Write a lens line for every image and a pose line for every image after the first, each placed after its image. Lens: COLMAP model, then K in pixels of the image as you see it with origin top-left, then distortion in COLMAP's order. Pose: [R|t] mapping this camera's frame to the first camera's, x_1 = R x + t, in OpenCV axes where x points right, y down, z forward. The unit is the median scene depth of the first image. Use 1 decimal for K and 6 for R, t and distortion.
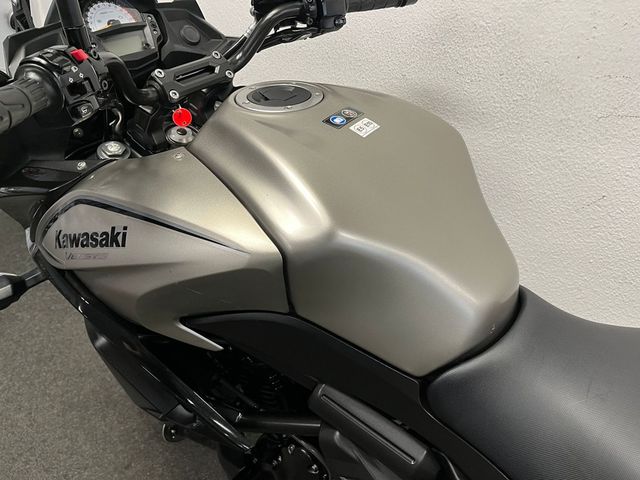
lens RADIAL K [[489.4, 0, 322.1], [0, 489.4, 252.5], [0, 0, 1]] dist [0.070824, -0.100022]
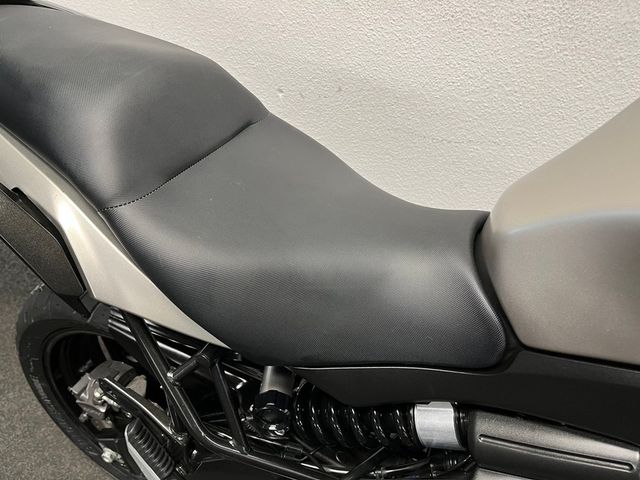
lens RADIAL K [[489.4, 0, 320.3], [0, 489.4, 245.8], [0, 0, 1]] dist [0.070824, -0.100022]
pose [[0.965632, -0.159676, 0.205080, -0.246693], [0.116576, 0.971297, 0.207348, -0.123202], [-0.232302, -0.176314, 0.956530, 0.223805]]
